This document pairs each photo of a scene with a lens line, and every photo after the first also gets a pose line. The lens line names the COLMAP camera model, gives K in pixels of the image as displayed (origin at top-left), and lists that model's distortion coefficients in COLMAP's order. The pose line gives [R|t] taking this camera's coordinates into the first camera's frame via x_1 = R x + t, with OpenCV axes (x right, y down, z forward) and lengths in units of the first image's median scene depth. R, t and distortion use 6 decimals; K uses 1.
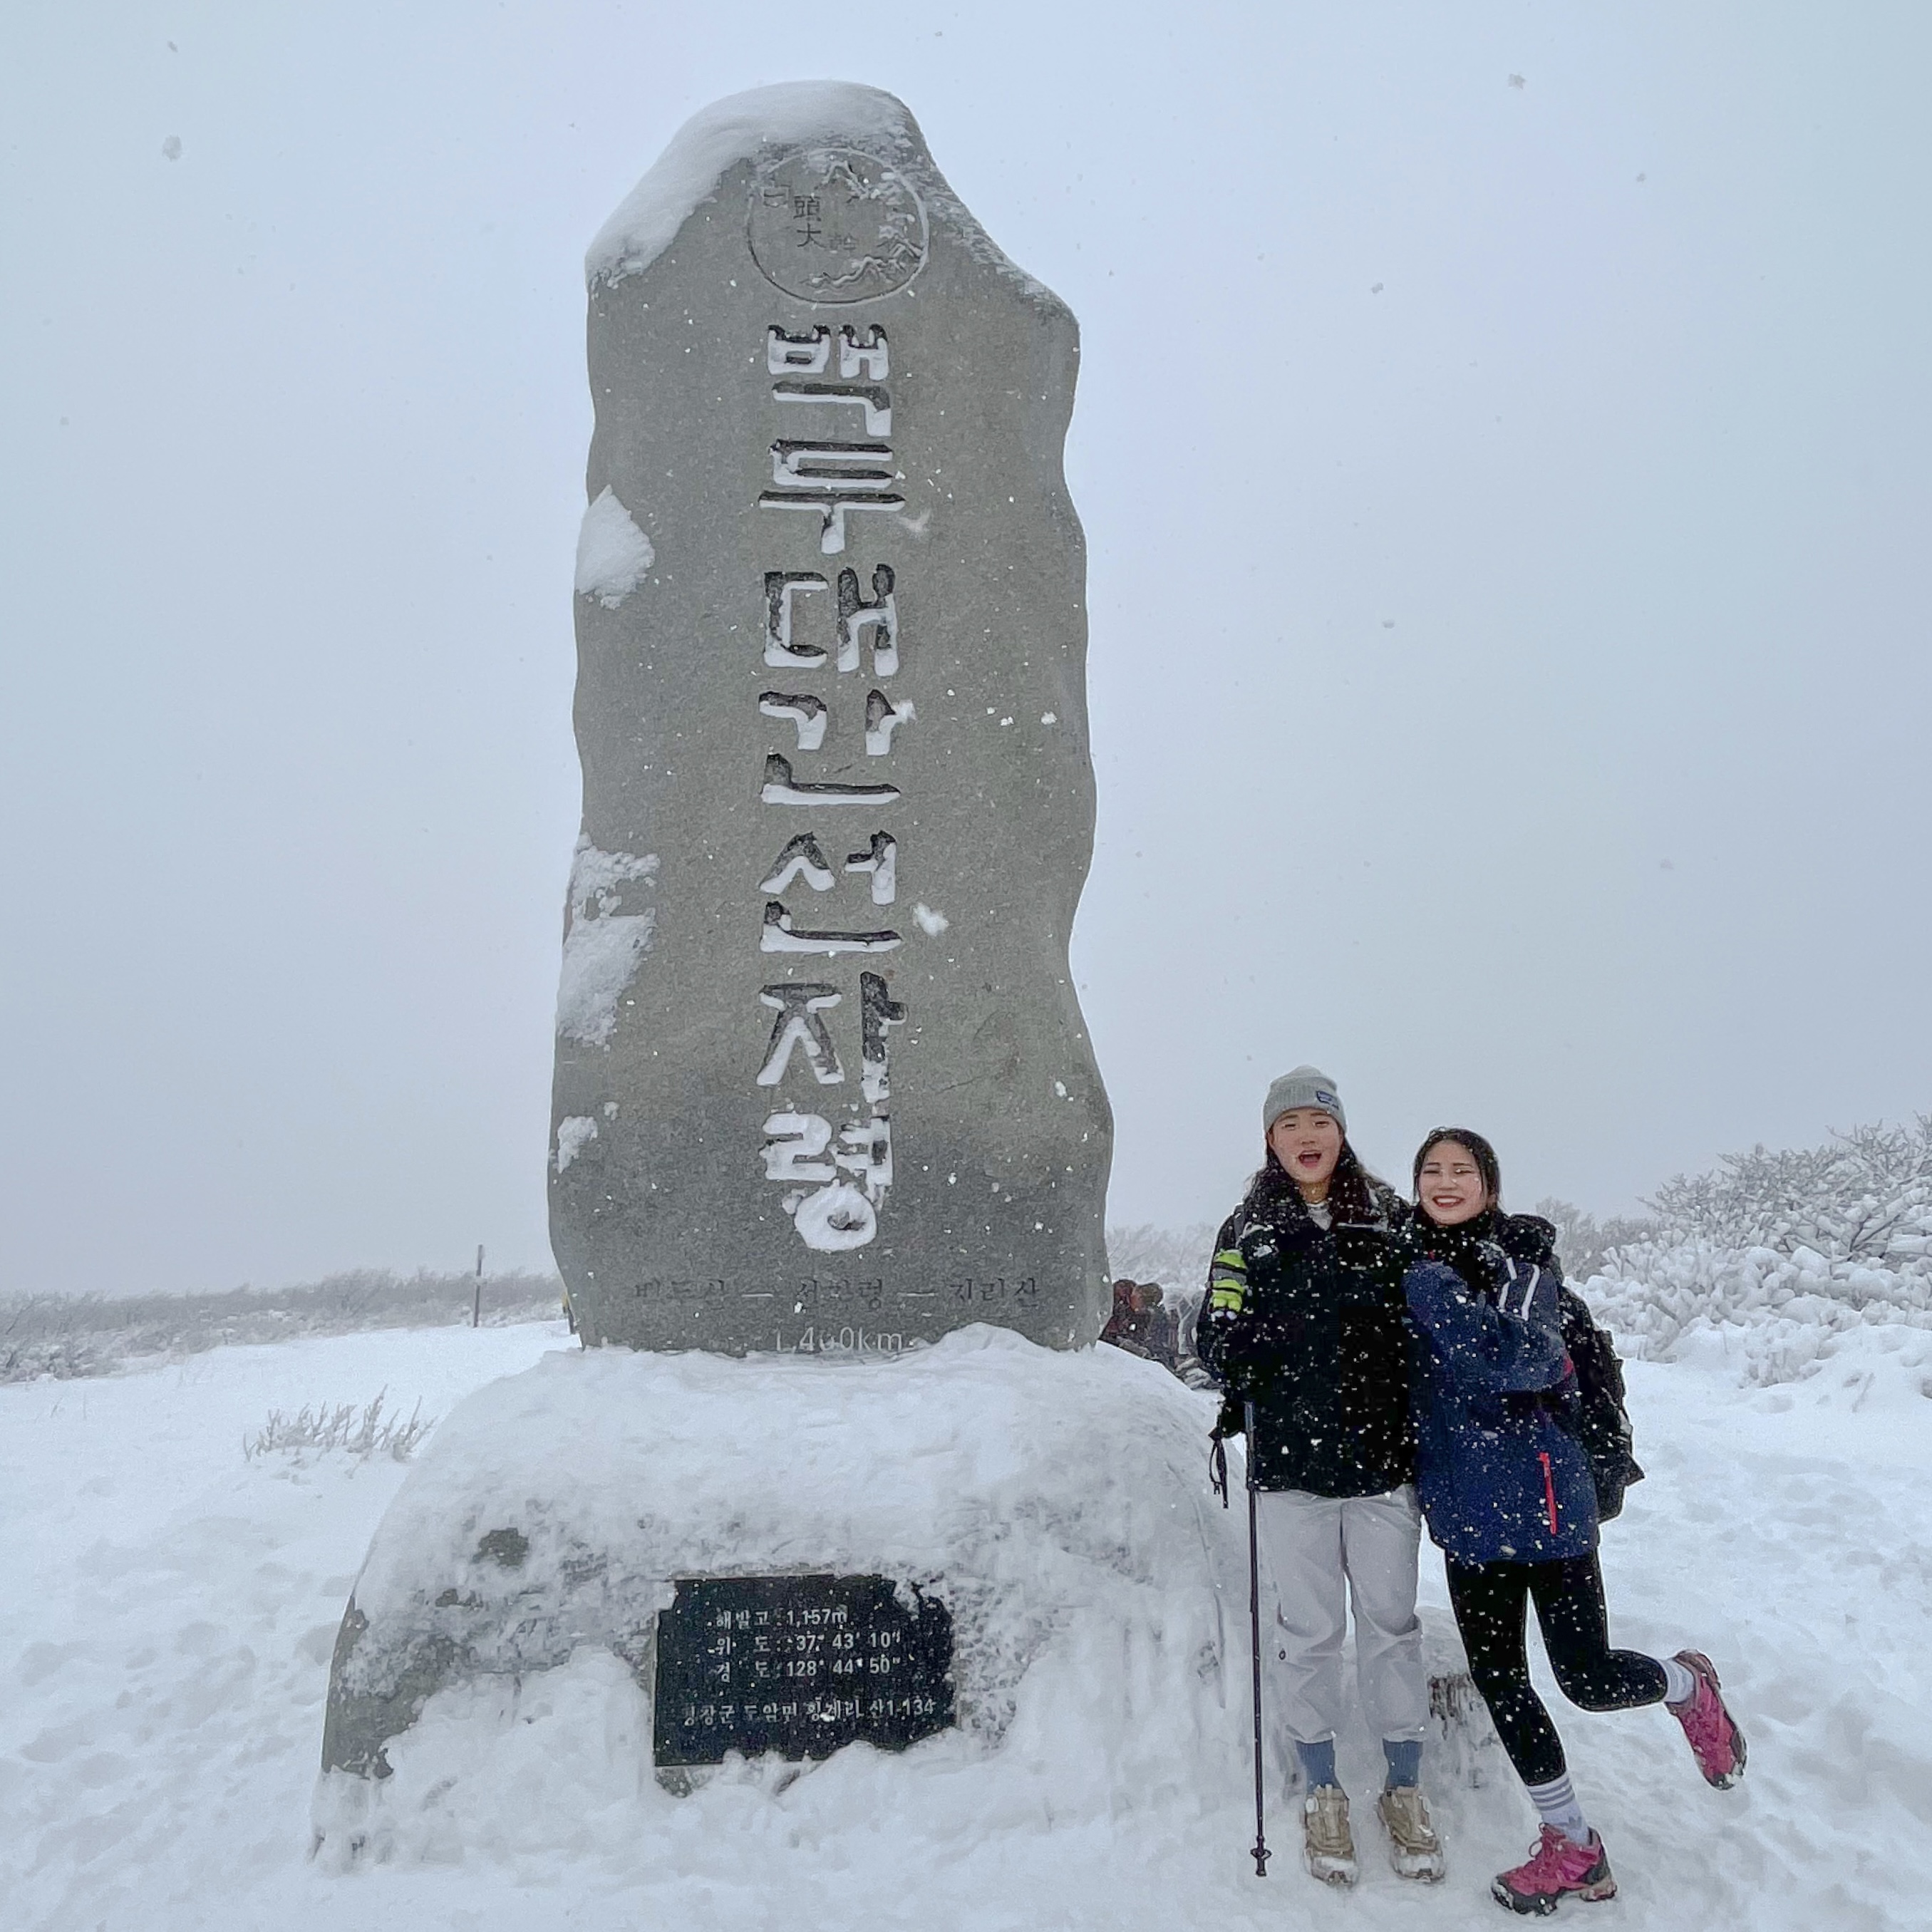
lens RADIAL K [[1537.7, 0, 938.3], [0, 1537.7, 924.0], [0, 0, 1]] dist [-0.007327, 0.031433]
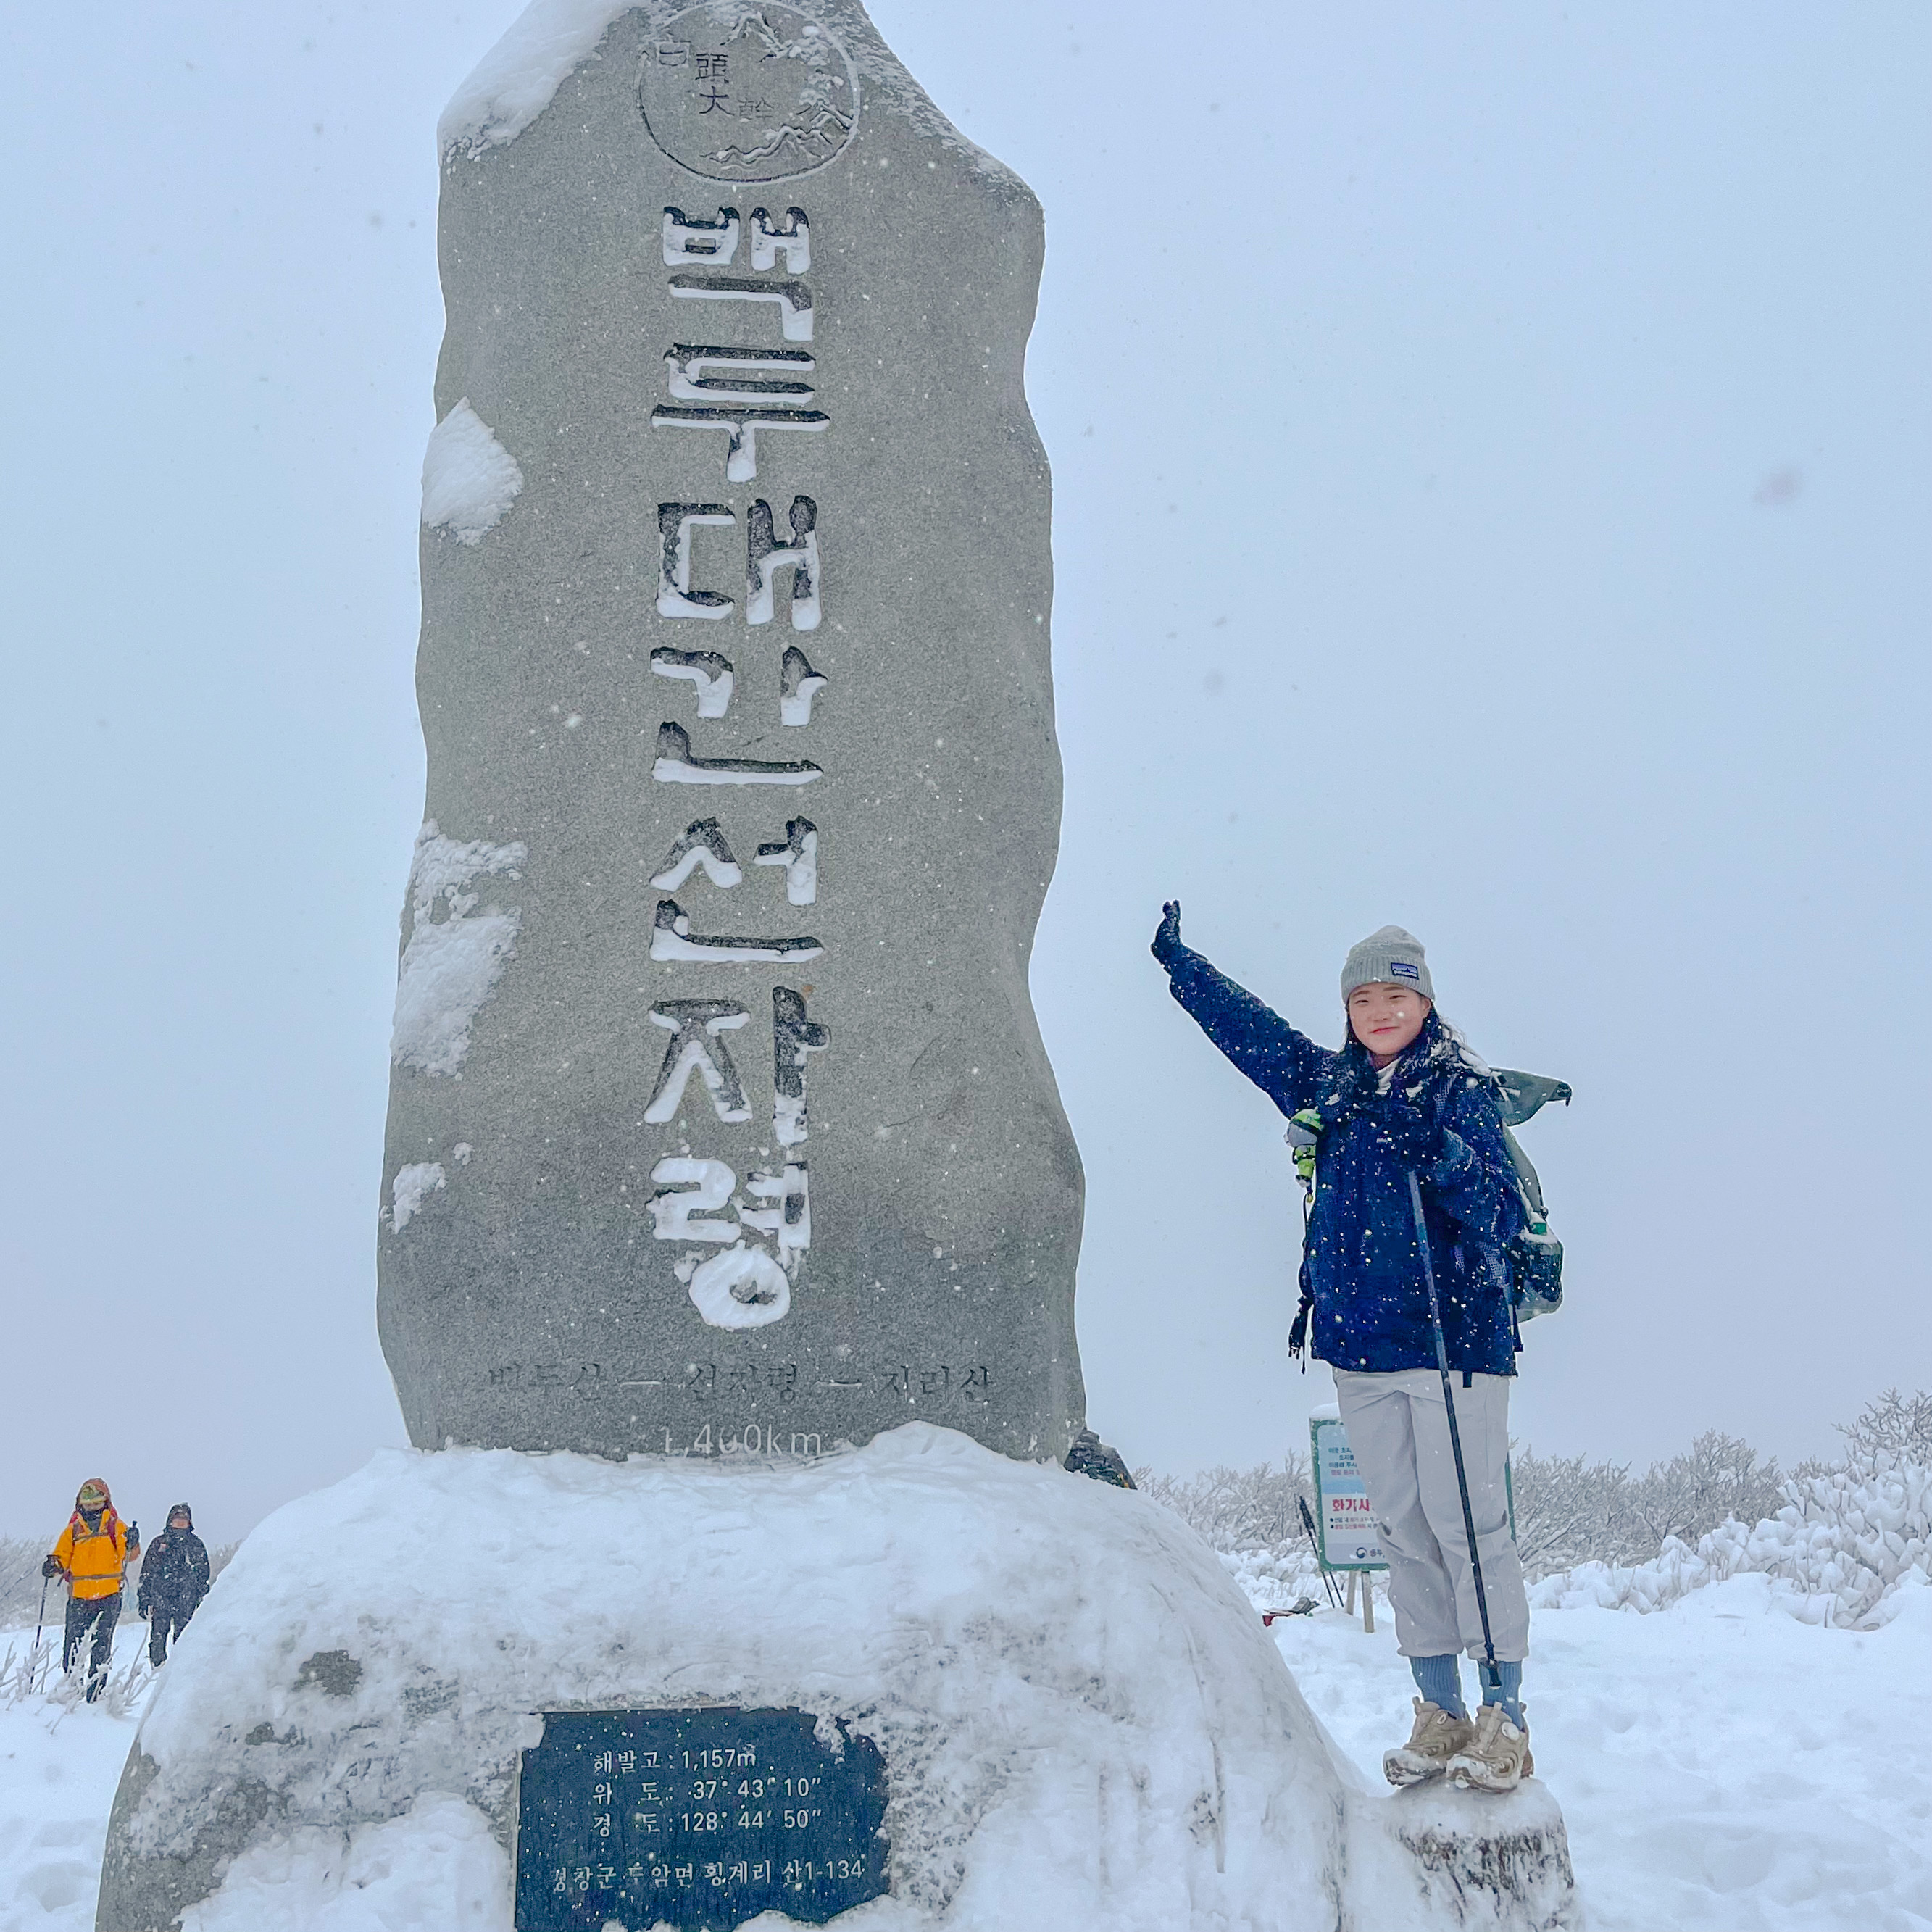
lens RADIAL K [[2195.8, 0, 860.9], [0, 2195.8, 898.2], [0, 0, 1]] dist [0.052924, 0.000000]
pose [[0.999943, 0.006863, 0.008143, -0.013930], [-0.006235, 0.997177, -0.074831, 0.071797], [-0.008634, 0.074776, 0.997163, -0.161760]]
